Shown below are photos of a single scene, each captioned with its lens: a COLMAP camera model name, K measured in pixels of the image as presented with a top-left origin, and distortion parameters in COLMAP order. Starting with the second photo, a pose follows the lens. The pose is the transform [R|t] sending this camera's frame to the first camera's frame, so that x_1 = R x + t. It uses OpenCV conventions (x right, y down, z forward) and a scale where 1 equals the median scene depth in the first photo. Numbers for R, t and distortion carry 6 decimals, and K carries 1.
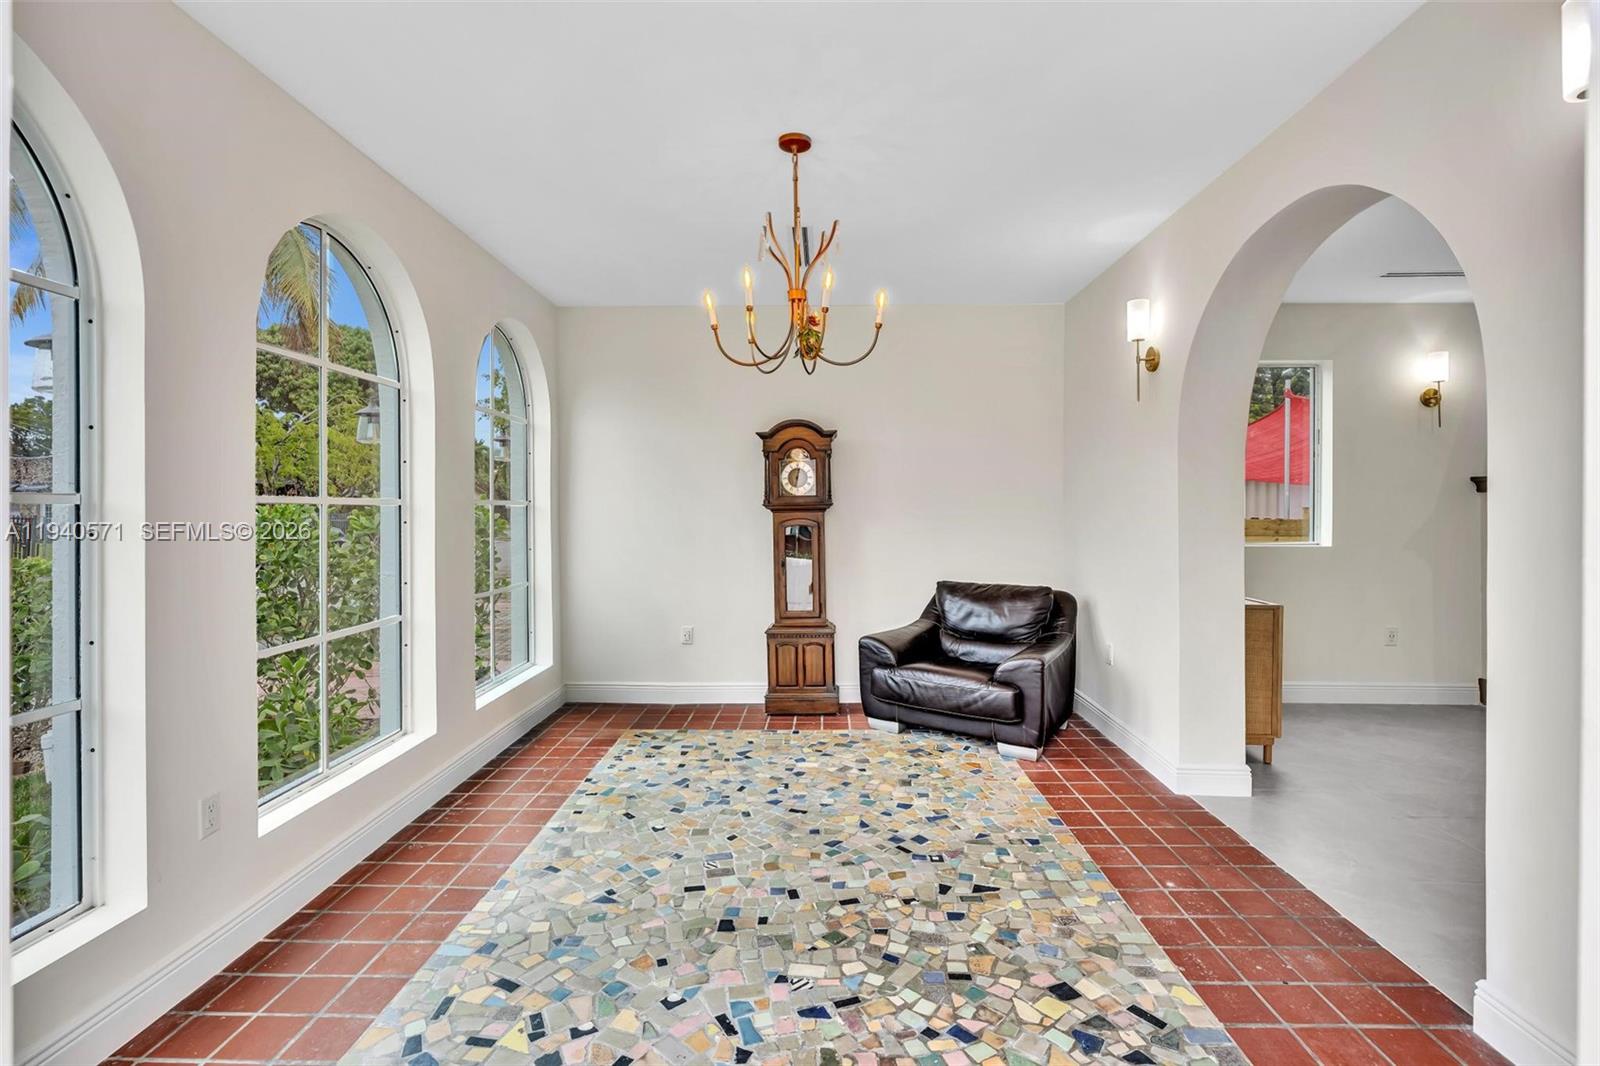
lens RADIAL K [[739.2, 0, 806.3], [0, 739.2, 513.1], [0, 0, 1]] dist [-0.002258, -0.000068]
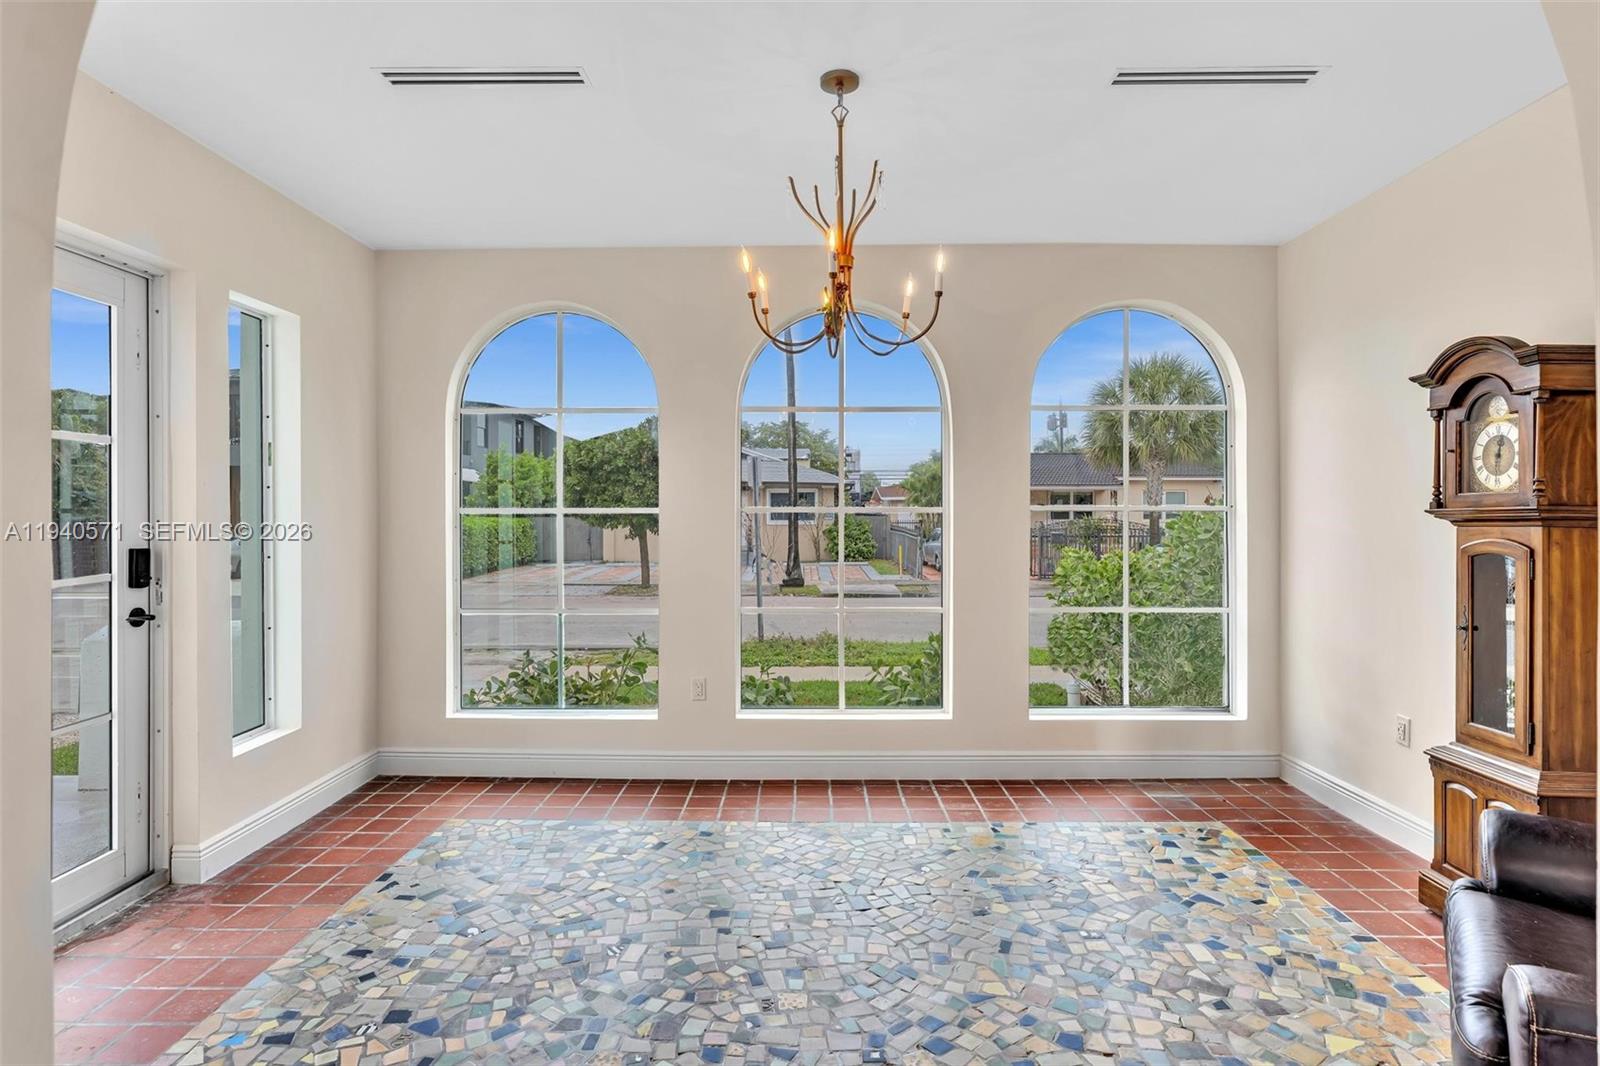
lens RADIAL K [[824.4, 0, 796.6], [0, 824.4, 514.0], [0, 0, 1]] dist [-0.001302, 0.000022]
pose [[0.014340, 0.000579, -0.999897, 0.597110], [-0.001792, 0.999998, 0.000553, -0.010169], [0.999896, 0.001784, 0.014341, 0.604597]]
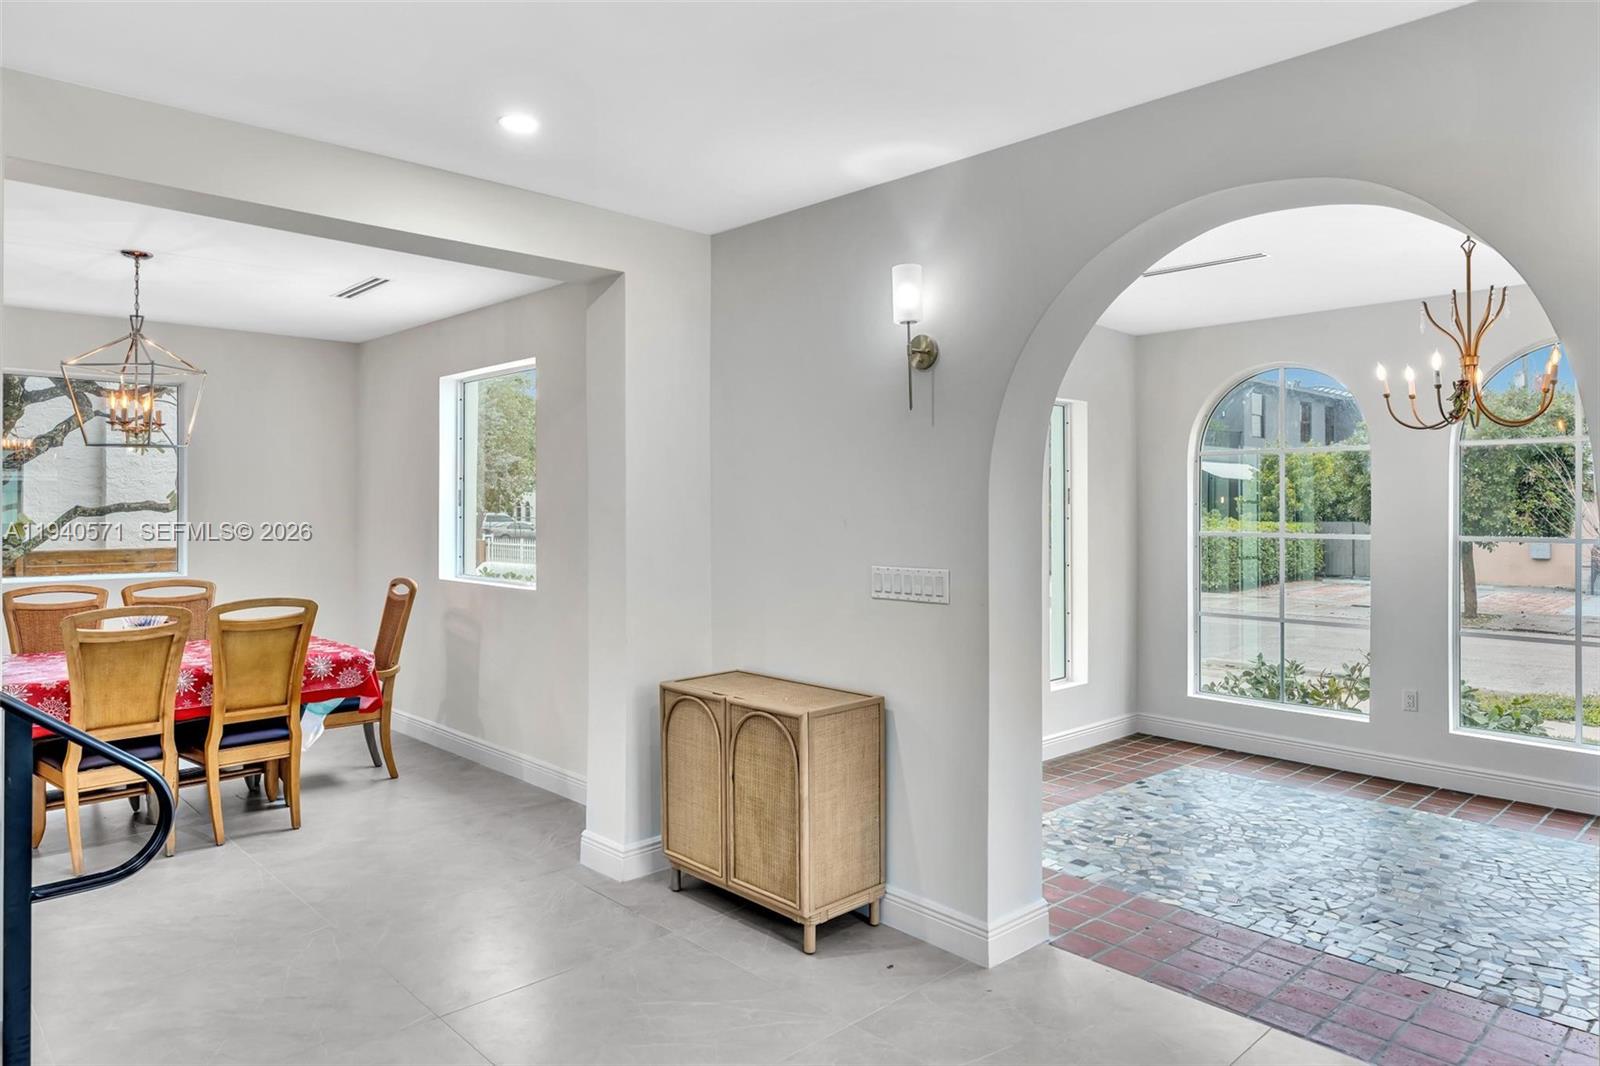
lens RADIAL K [[997.7, 0, 801.7], [0, 997.7, 506.5], [0, 0, 1]] dist [-0.002424, 0.000009]
pose [[-0.707210, -0.004974, -0.706987, 1.117435], [-0.003926, 0.999987, -0.003108, -0.049690], [0.706993, 0.000578, -0.707220, 0.868627]]
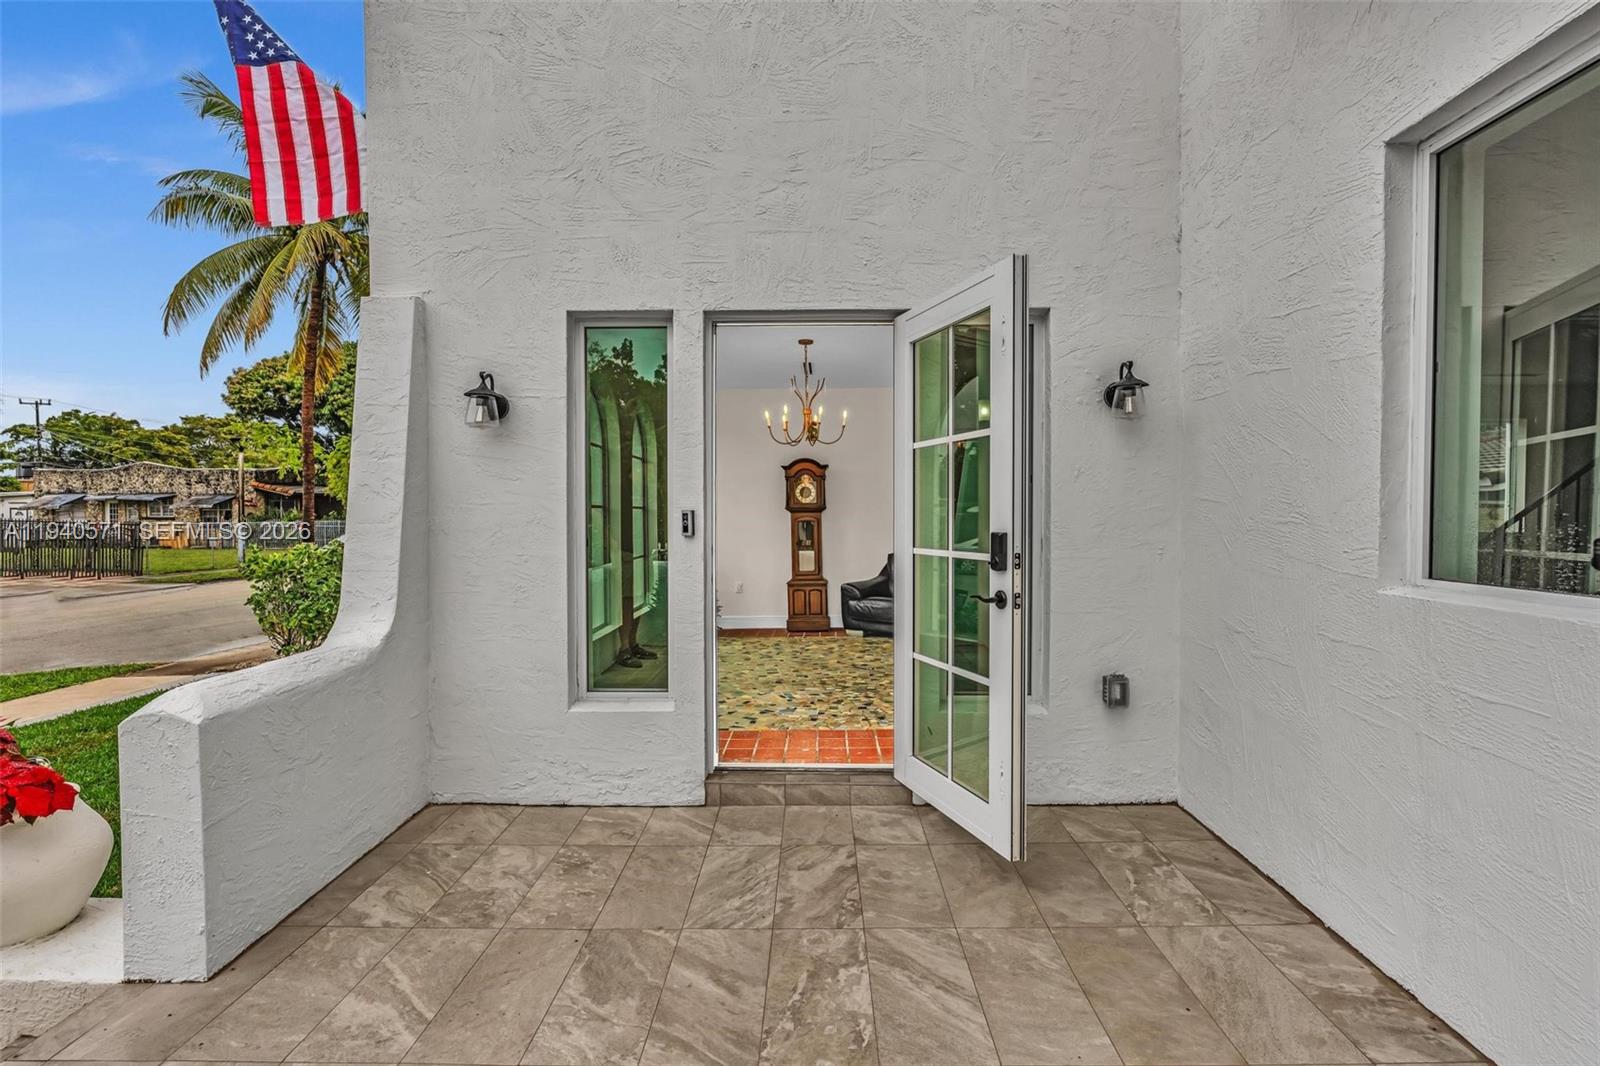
lens RADIAL K [[721.9, 0, 816.7], [0, 721.9, 525.9], [0, 0, 1]] dist [-0.003501, -0.000015]
pose [[0.999942, -0.002443, 0.010486, -0.004060], [0.002359, 0.999966, 0.007953, 0.017267], [-0.010505, -0.007928, 0.999913, -0.742718]]
